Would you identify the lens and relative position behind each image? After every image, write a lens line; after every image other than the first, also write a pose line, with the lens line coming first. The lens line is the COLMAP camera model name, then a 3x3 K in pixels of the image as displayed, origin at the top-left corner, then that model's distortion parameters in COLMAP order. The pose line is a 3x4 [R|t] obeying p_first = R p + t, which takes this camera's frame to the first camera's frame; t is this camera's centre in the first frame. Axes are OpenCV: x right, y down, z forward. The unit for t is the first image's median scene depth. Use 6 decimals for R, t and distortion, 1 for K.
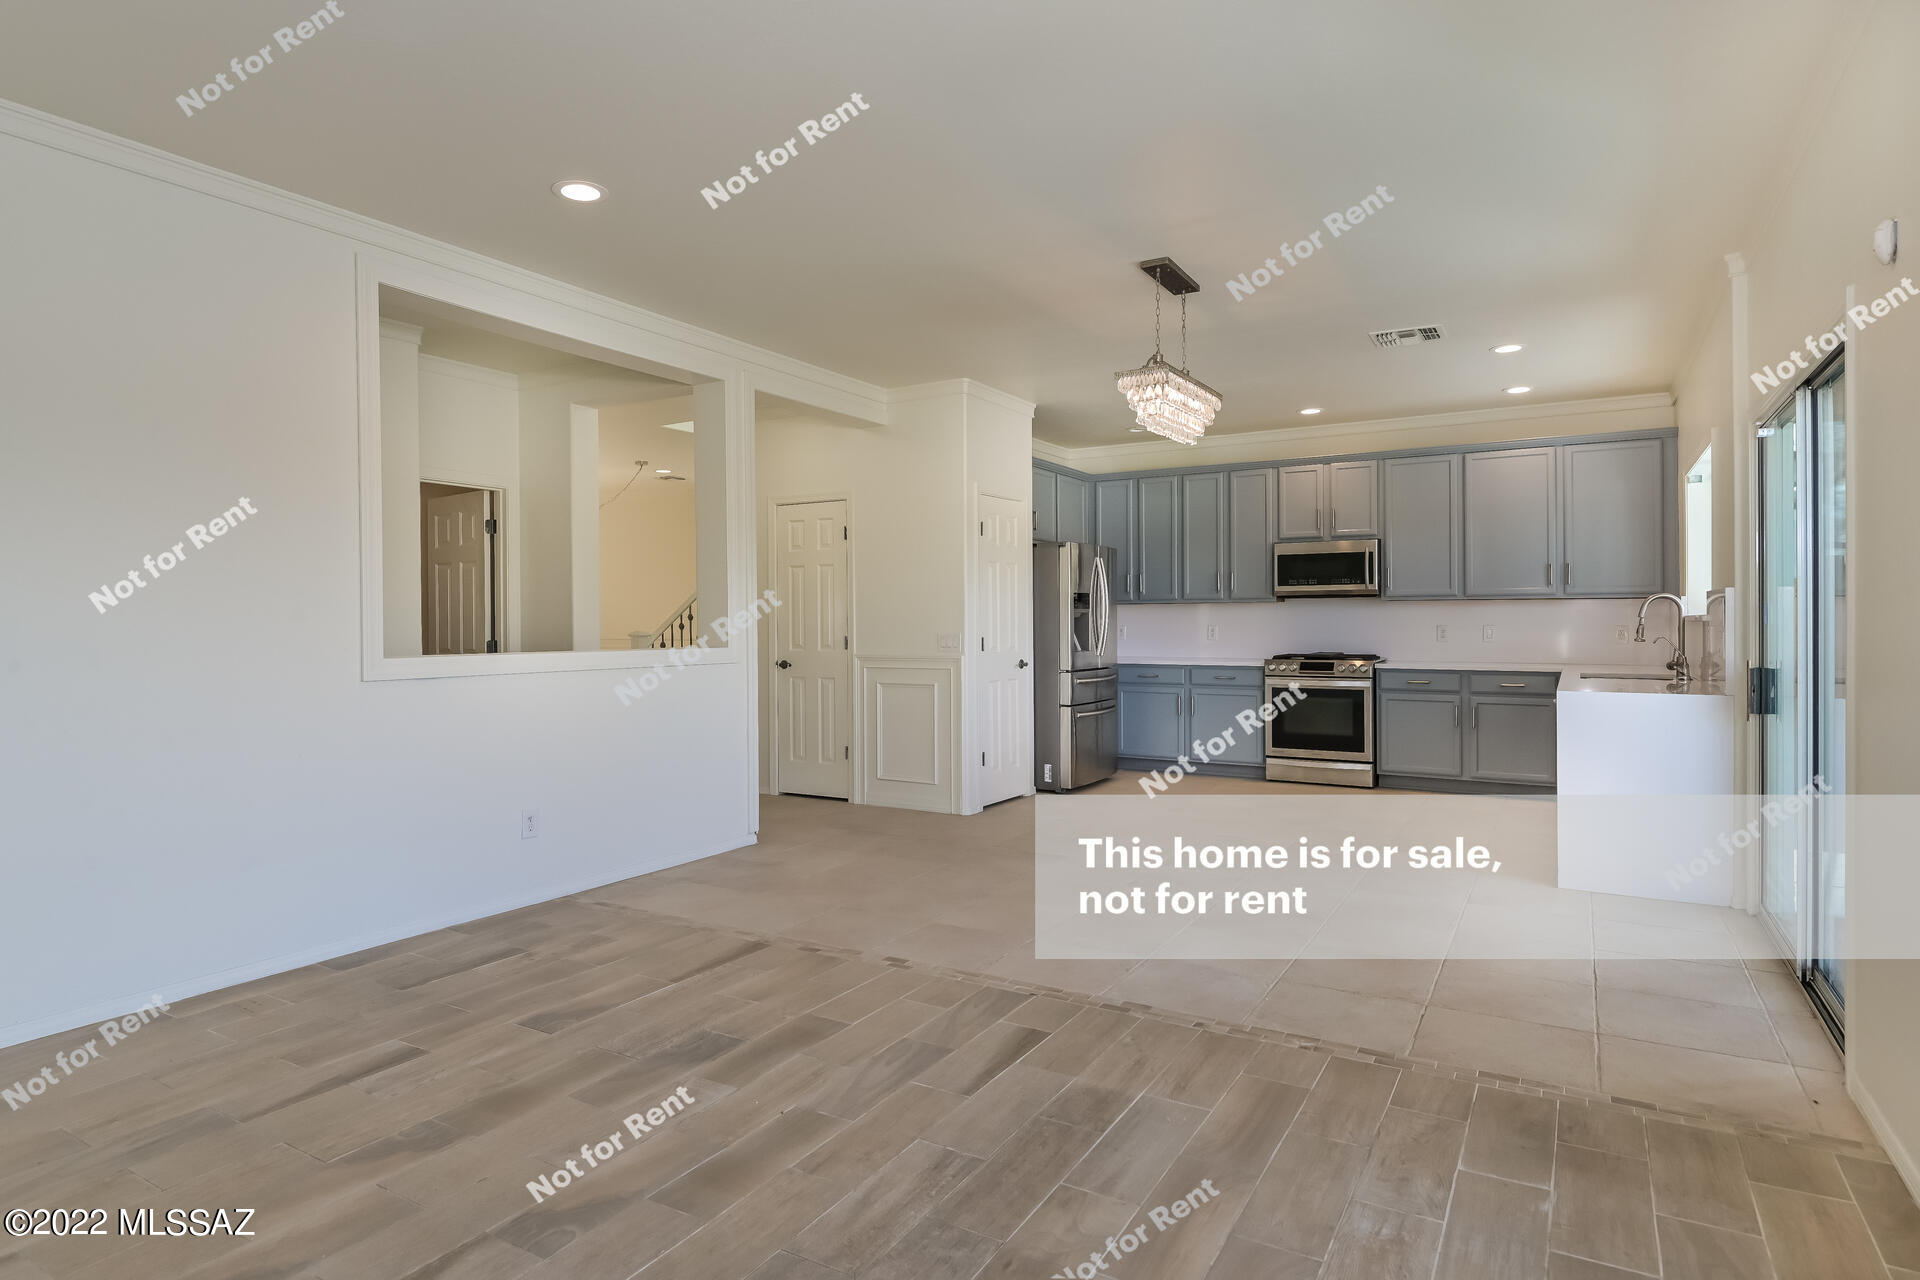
lens RADIAL K [[1127.4, 0, 962.6], [0, 1127.4, 621.0], [0, 0, 1]] dist [-0.001910, -0.000455]
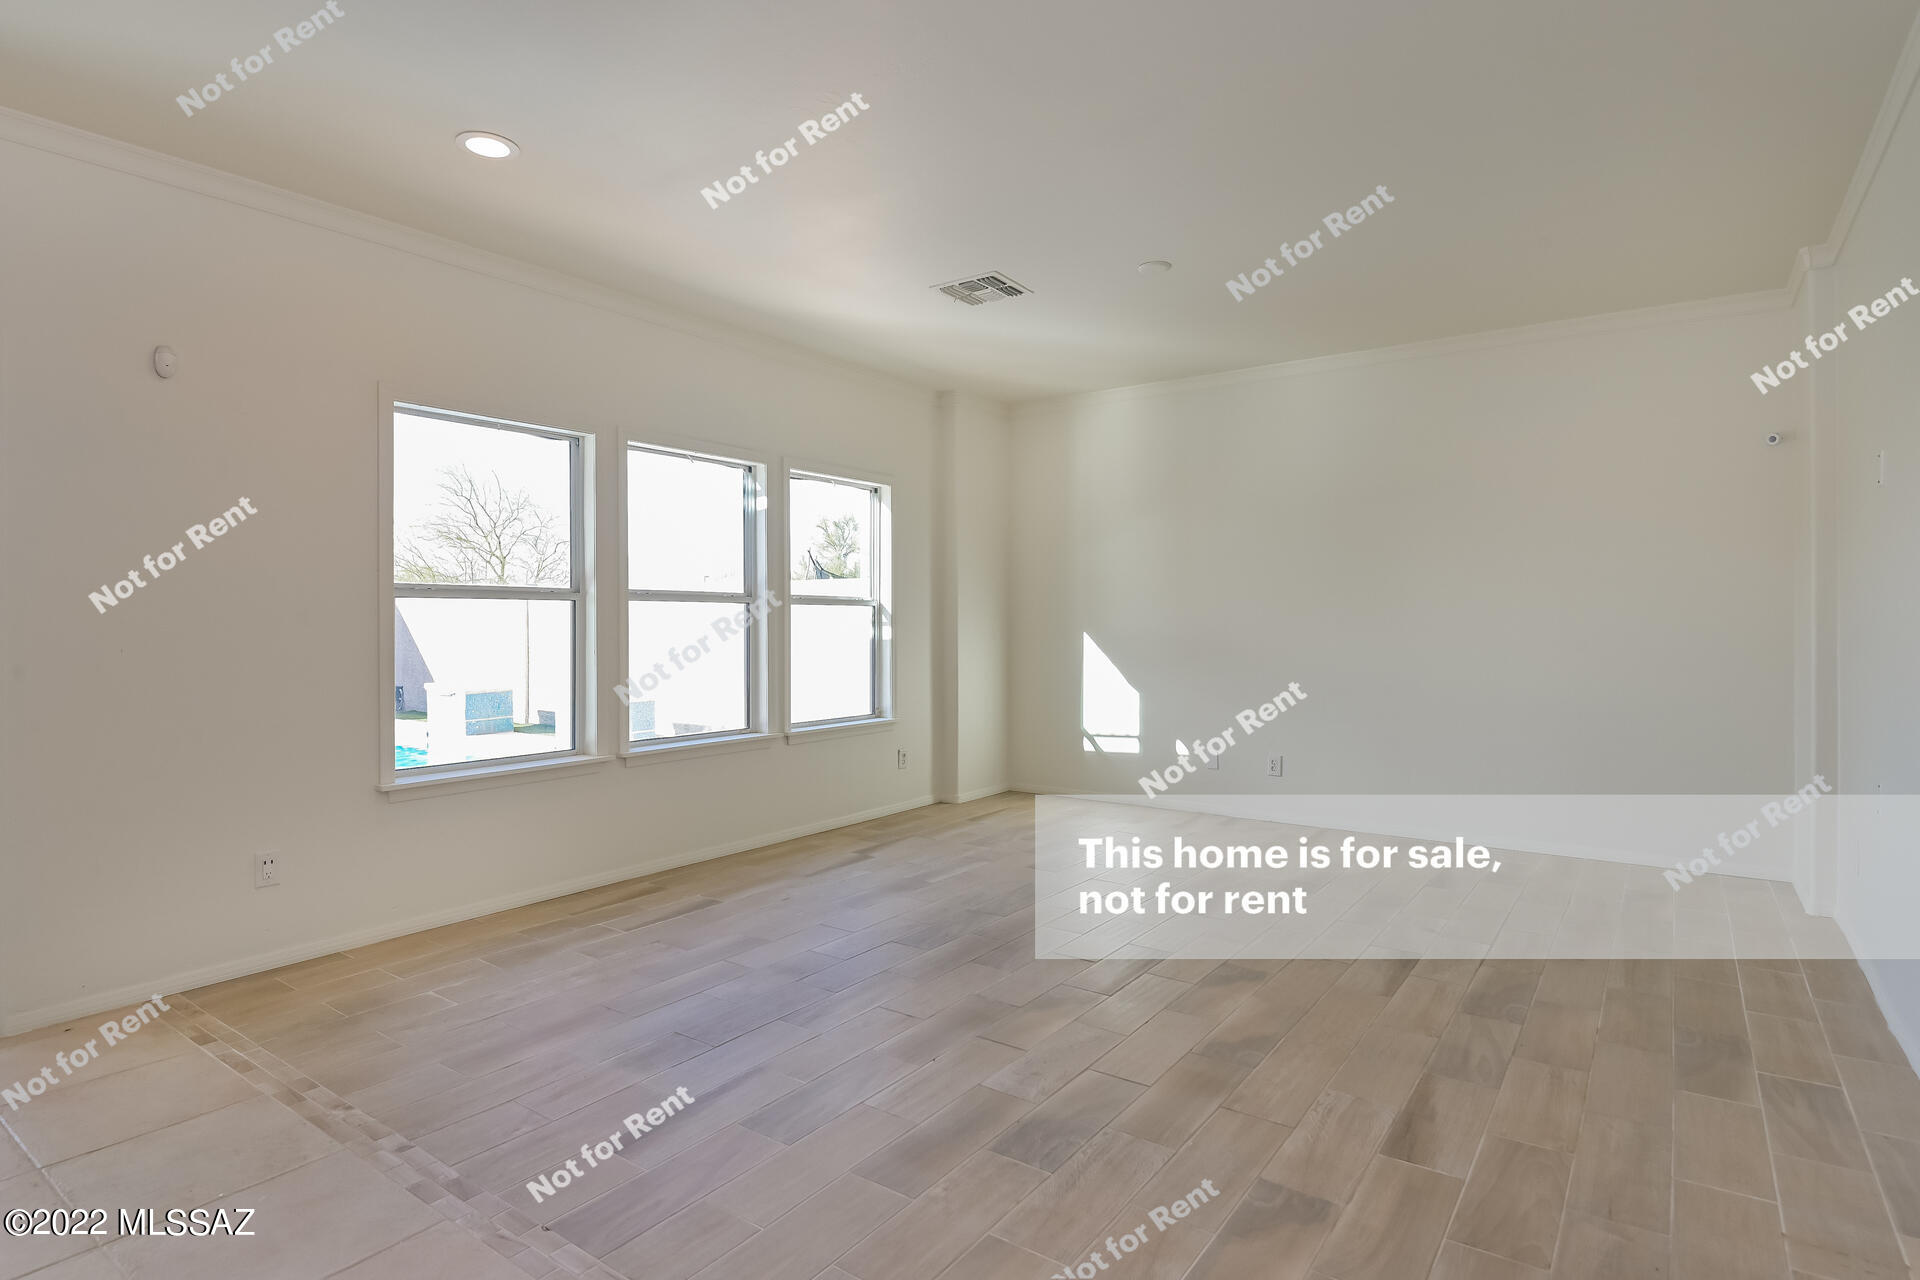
lens RADIAL K [[1127.4, 0, 962.6], [0, 1127.4, 621.0], [0, 0, 1]] dist [-0.001910, -0.000455]
pose [[-0.995749, 0.008740, 0.091697, -0.102762], [0.009217, 0.999946, 0.004773, 0.000065], [-0.091650, 0.005598, -0.995776, 0.734634]]
